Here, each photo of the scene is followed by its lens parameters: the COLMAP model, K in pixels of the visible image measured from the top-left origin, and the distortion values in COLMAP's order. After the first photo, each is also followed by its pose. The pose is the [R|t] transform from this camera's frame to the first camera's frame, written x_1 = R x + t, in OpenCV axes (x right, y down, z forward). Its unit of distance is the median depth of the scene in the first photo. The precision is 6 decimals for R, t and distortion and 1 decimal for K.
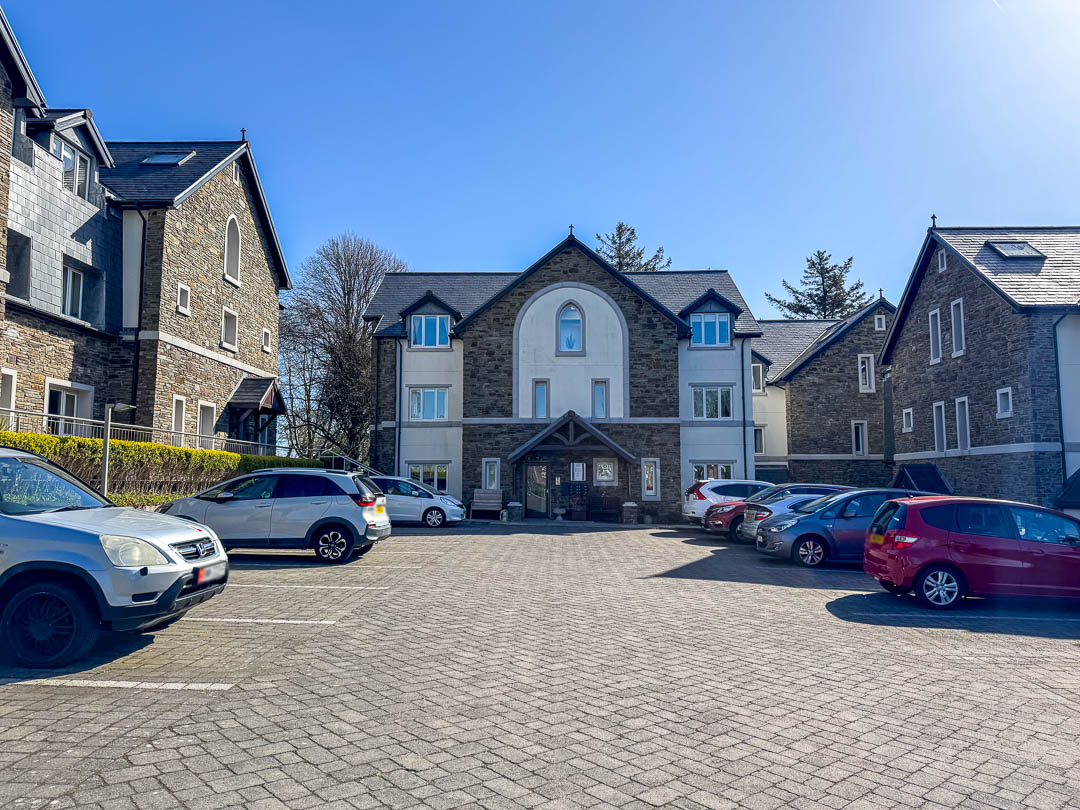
lens RADIAL K [[744.2, 0, 538.1], [0, 744.2, 422.0], [0, 0, 1]] dist [0.064866, -0.119210]
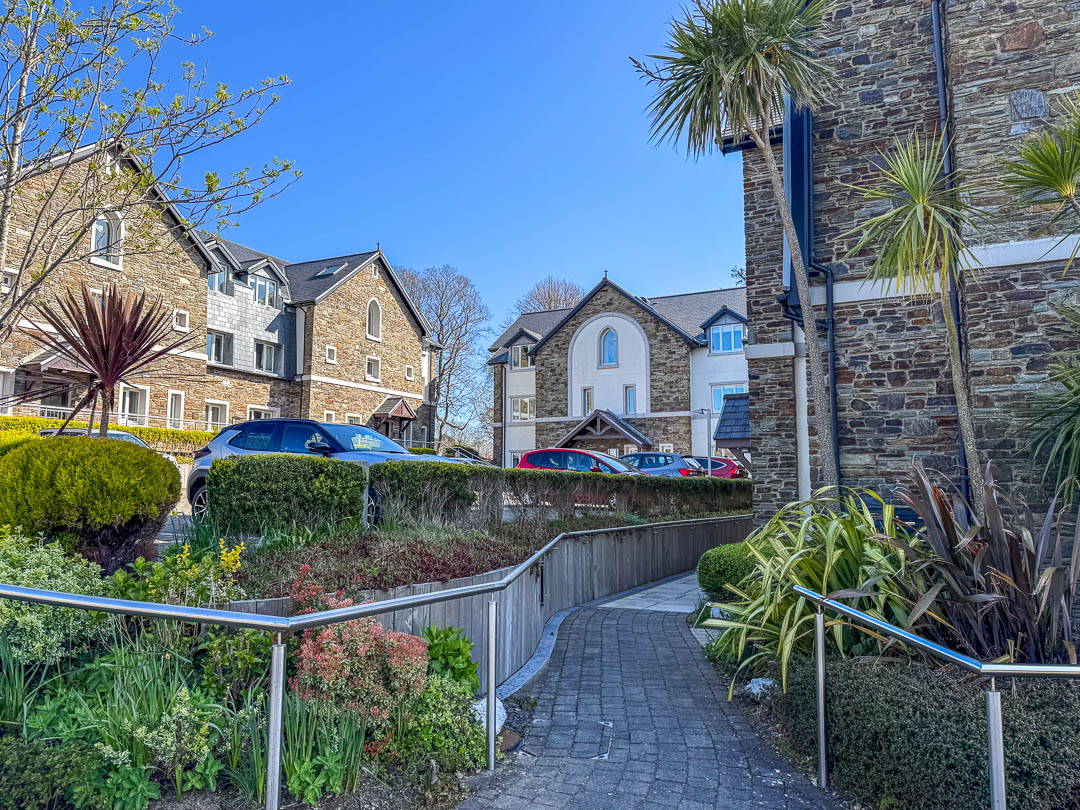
lens RADIAL K [[765.8, 0, 540.0], [0, 765.8, 405.0], [0, 0, 1]] dist [0.148205, -0.136654]
pose [[0.902302, -0.046636, -0.428575, 0.522361], [0.032781, 0.998675, -0.039656, 0.026944], [0.429857, 0.021733, 0.902635, -0.284219]]
